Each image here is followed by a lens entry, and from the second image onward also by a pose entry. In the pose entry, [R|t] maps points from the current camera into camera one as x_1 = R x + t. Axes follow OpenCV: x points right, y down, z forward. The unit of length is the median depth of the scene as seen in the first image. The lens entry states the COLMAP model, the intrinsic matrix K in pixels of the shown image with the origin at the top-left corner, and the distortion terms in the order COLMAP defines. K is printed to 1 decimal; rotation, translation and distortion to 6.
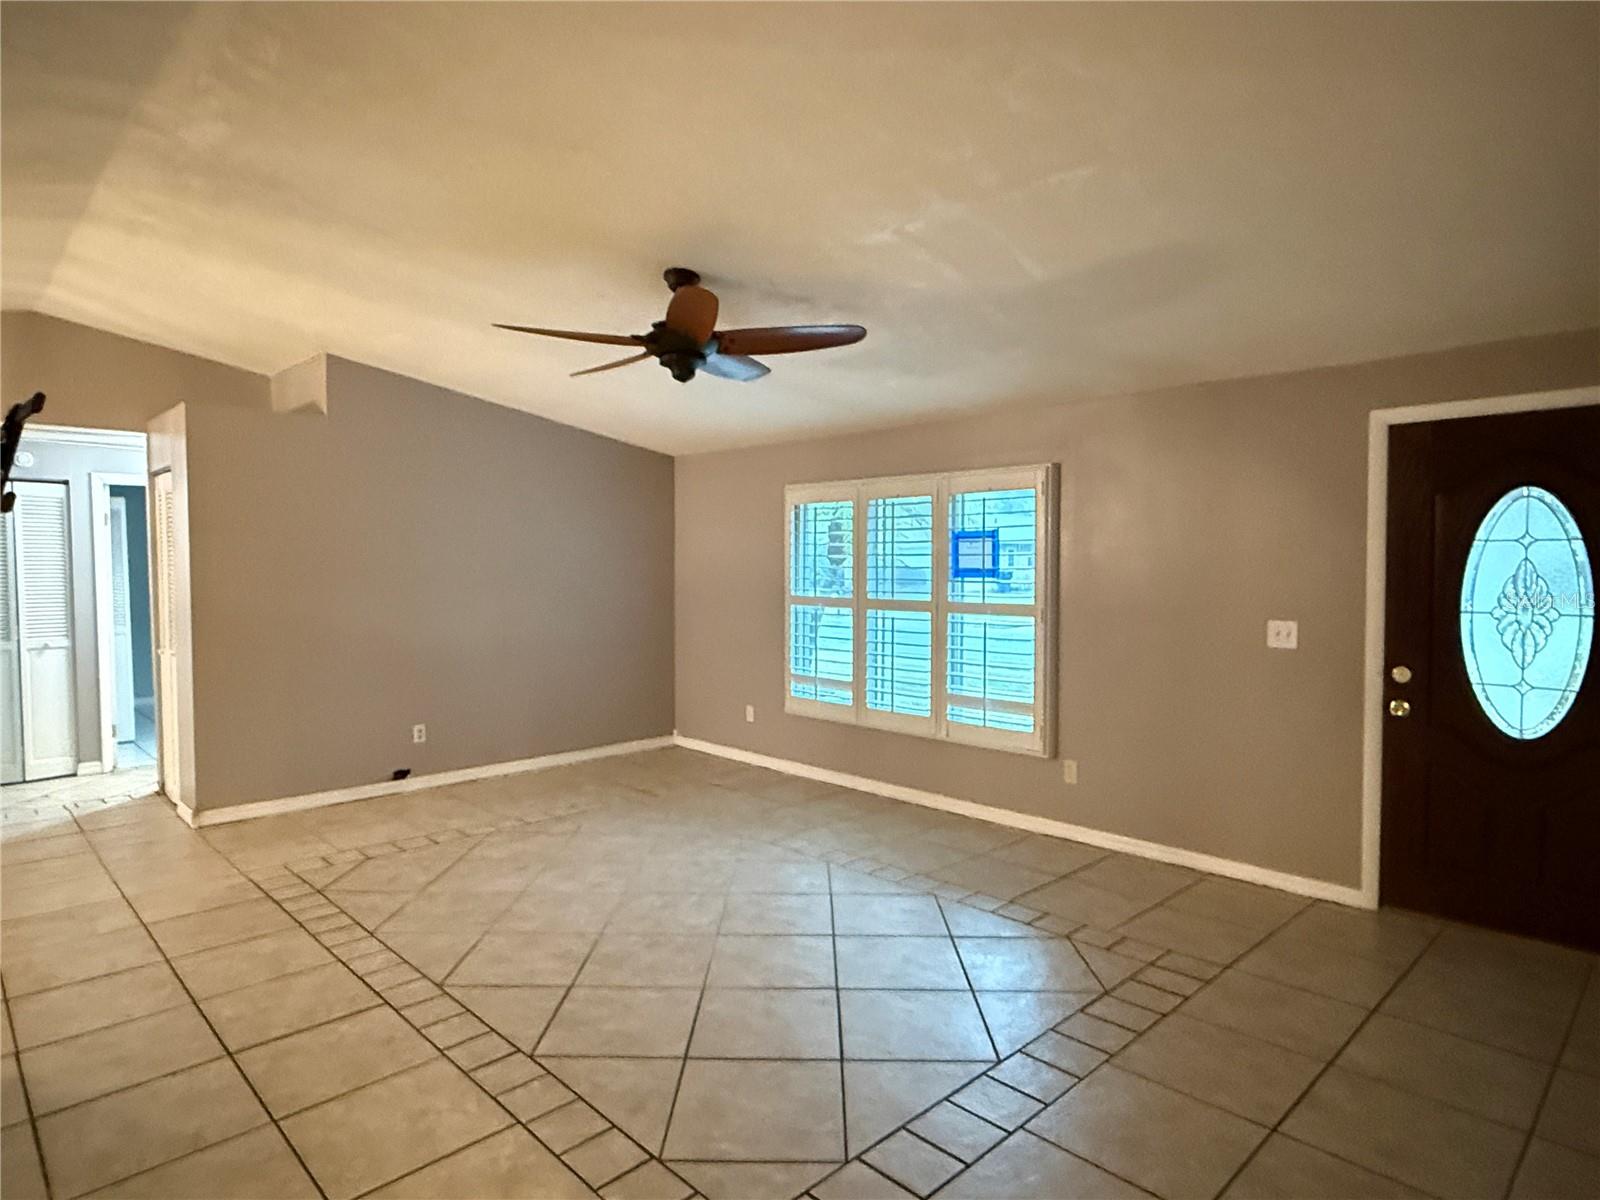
lens RADIAL K [[926.0, 0, 796.7], [0, 926.0, 599.6], [0, 0, 1]] dist [-0.003399, -0.002213]
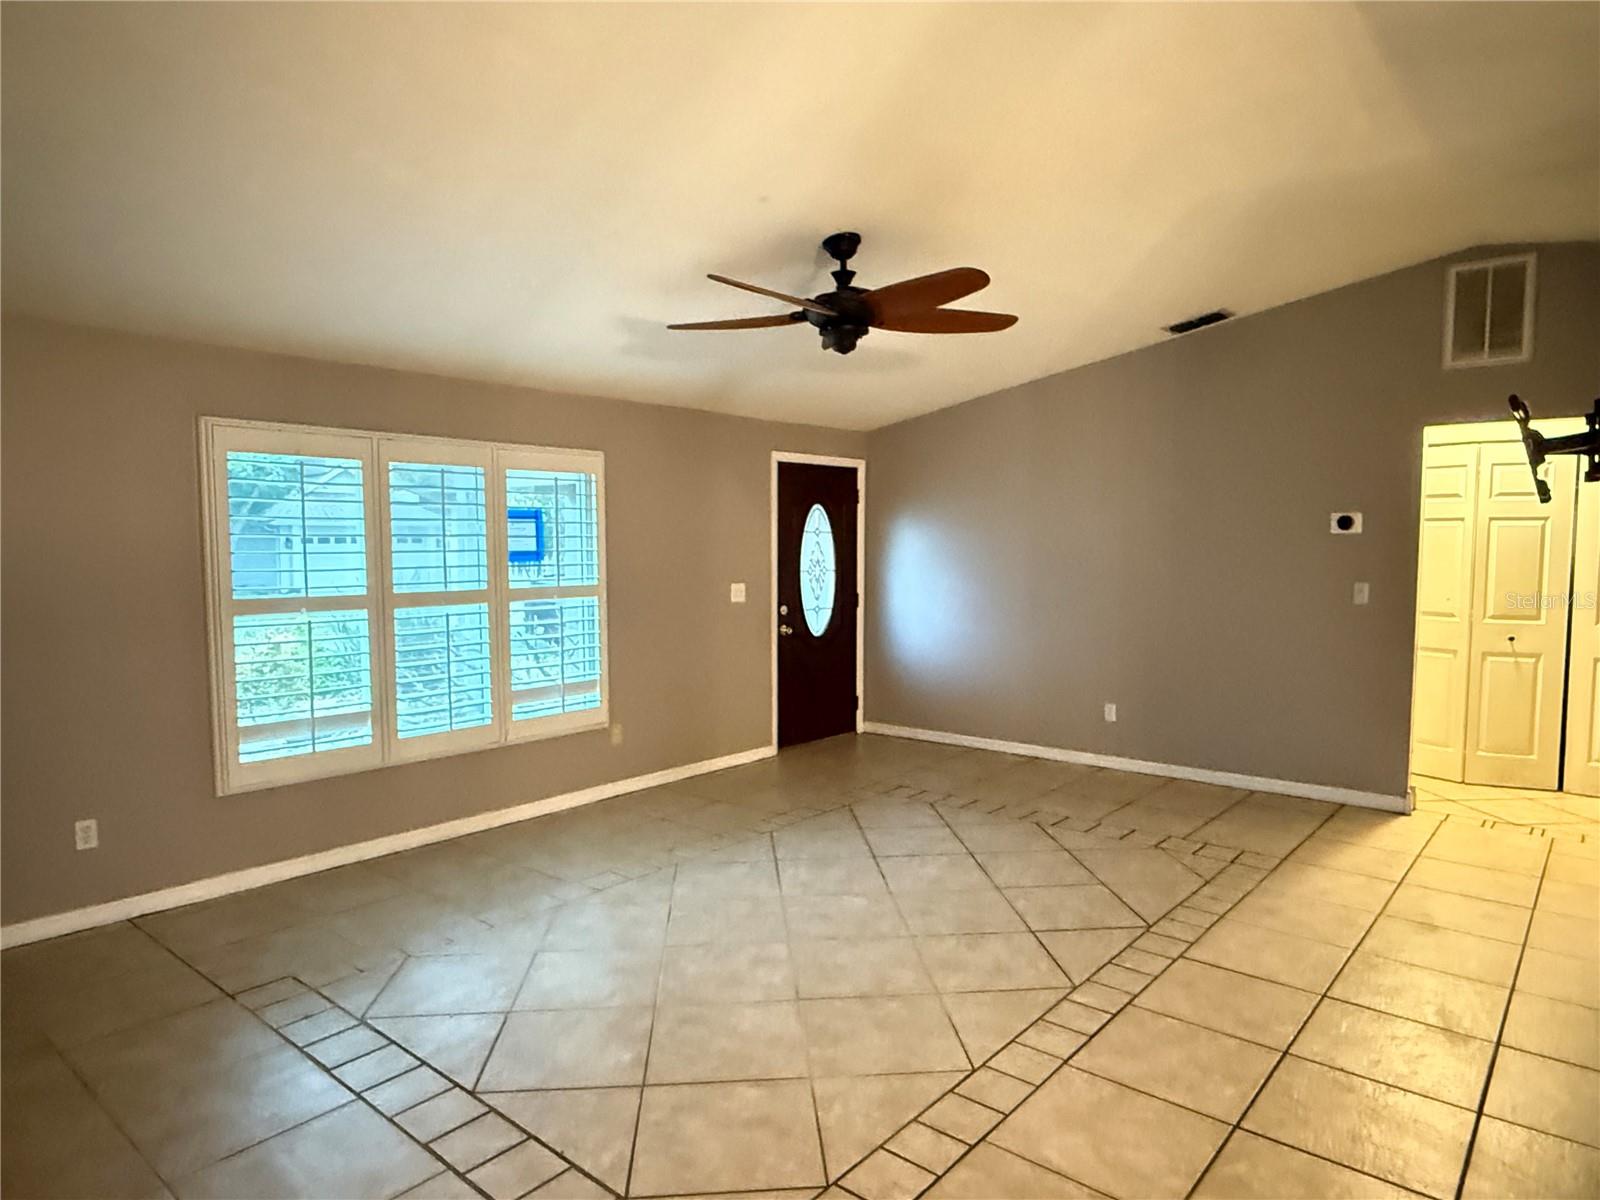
lens RADIAL K [[973.9, 0, 796.9], [0, 973.9, 603.7], [0, 0, 1]] dist [0.003716, 0.001986]
pose [[-0.093636, -0.062026, 0.993672, -1.019723], [0.041785, 0.996933, 0.066167, -0.043468], [-0.994729, 0.047716, -0.090757, 1.036444]]
